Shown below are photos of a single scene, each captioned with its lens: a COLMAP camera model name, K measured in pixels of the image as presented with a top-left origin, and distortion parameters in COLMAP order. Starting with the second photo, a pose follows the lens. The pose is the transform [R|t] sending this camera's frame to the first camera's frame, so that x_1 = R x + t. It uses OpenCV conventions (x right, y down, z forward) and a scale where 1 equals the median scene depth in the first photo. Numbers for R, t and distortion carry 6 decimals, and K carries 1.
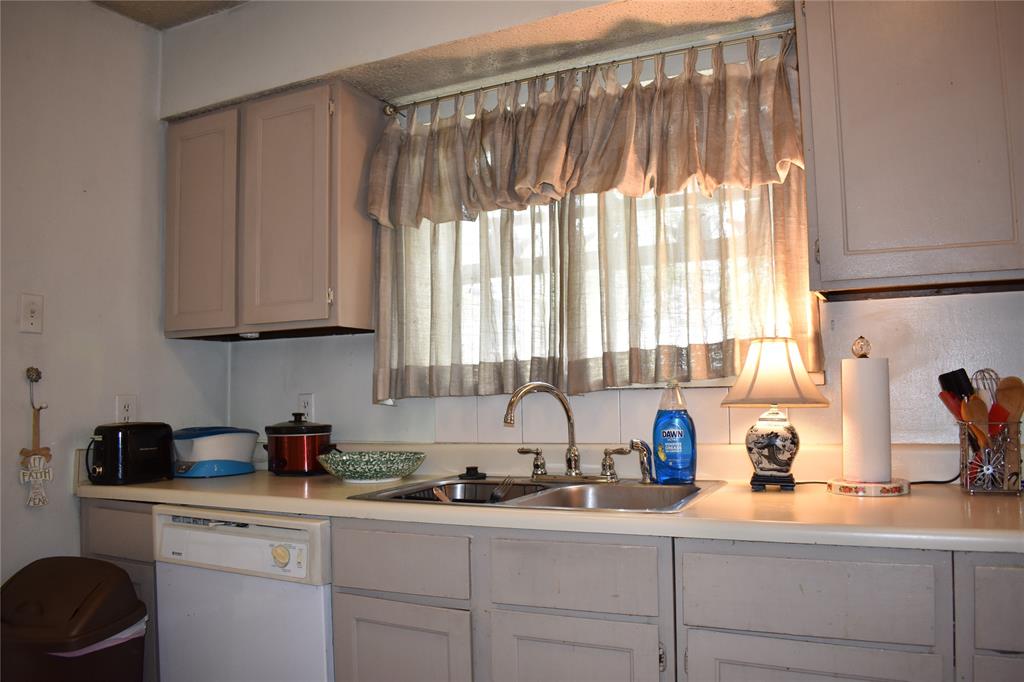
lens RADIAL K [[803.0, 0, 512.0], [0, 803.0, 341.0], [0, 0, 1]] dist [-0.085434, 0.008758]
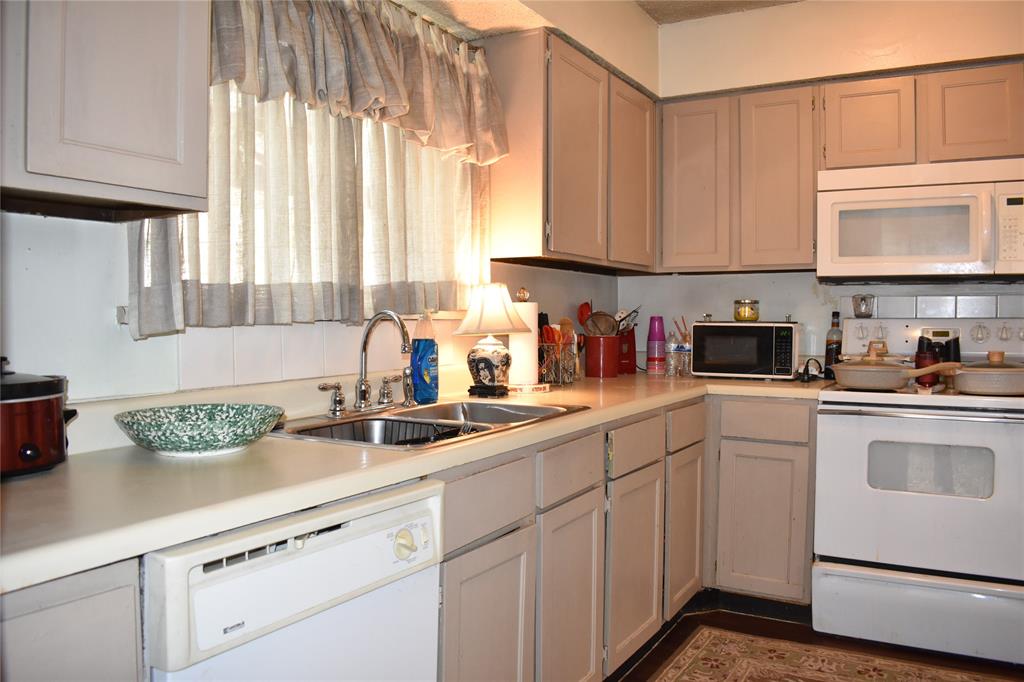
lens RADIAL K [[803.0, 0, 512.0], [0, 803.0, 341.0], [0, 0, 1]] dist [-0.085434, 0.008758]
pose [[0.056898, -0.005465, 0.998365, -0.870785], [-0.055917, 0.998398, 0.008652, 0.068585], [-0.996813, -0.056317, 0.056501, 0.761573]]
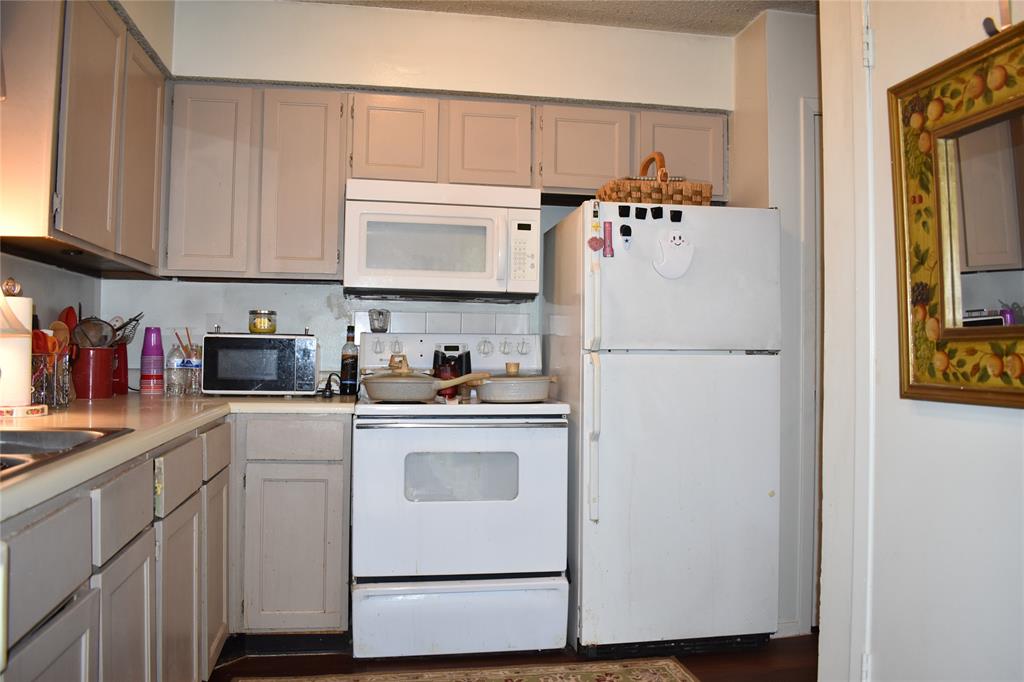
lens RADIAL K [[803.0, 0, 512.0], [0, 803.0, 341.0], [0, 0, 1]] dist [-0.085434, 0.008758]
pose [[-0.599286, 0.024523, 0.800159, -0.699741], [-0.042797, 0.997120, -0.062613, 0.101662], [-0.799390, -0.071767, -0.596510, 0.889425]]
